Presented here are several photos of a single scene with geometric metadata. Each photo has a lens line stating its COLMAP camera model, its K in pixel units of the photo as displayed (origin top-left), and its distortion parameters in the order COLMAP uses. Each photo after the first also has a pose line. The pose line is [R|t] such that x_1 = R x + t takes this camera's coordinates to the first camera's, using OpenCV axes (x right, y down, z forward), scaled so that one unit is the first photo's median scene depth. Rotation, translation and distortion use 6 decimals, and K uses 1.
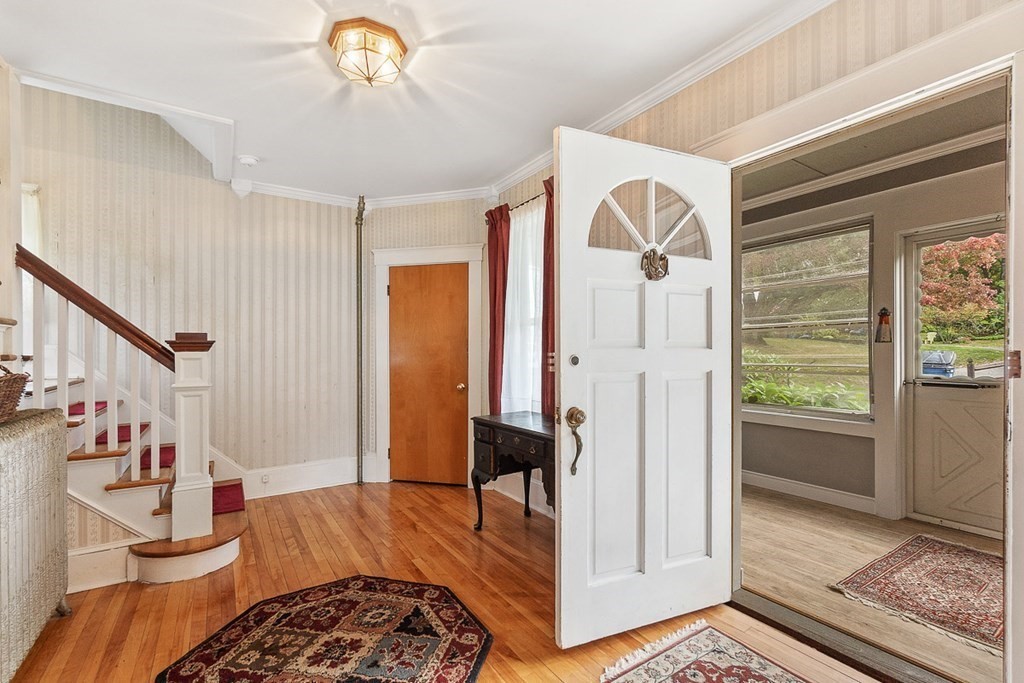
lens RADIAL K [[449.4, 0, 512.6], [0, 449.4, 348.0], [0, 0, 1]] dist [0.000340, 0.000006]
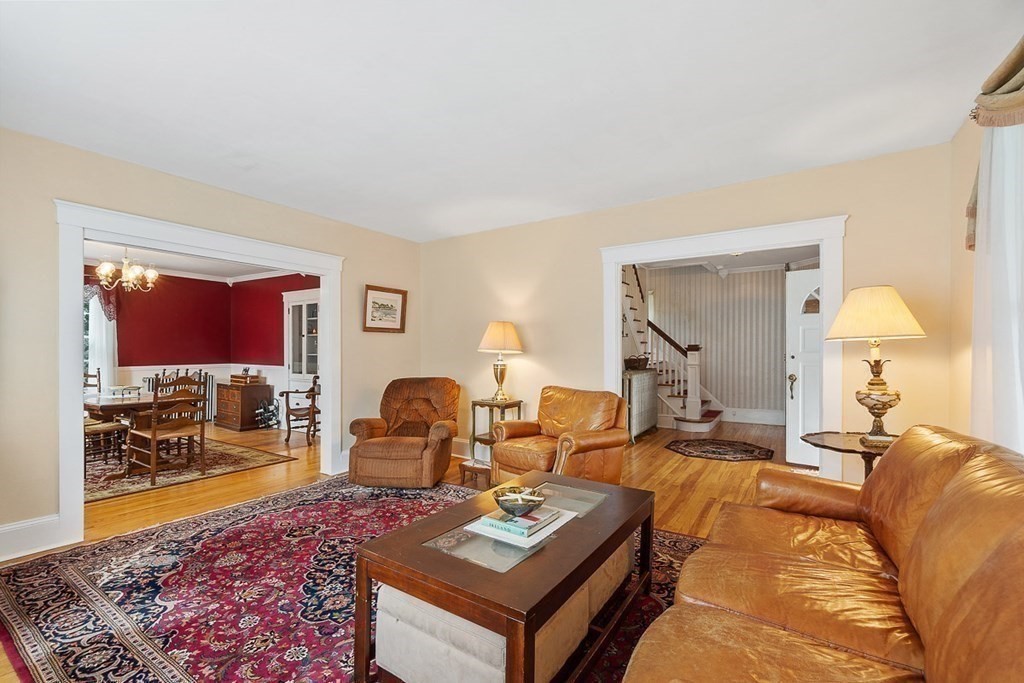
lens RADIAL K [[449.4, 0, 491.0], [0, 449.4, 364.1], [0, 0, 1]] dist [0.000340, 0.000006]
pose [[0.385532, 0.034851, -0.922036, 1.013303], [0.010239, 0.999063, 0.042044, -0.032488], [0.922638, -0.025650, 0.384814, -0.899669]]
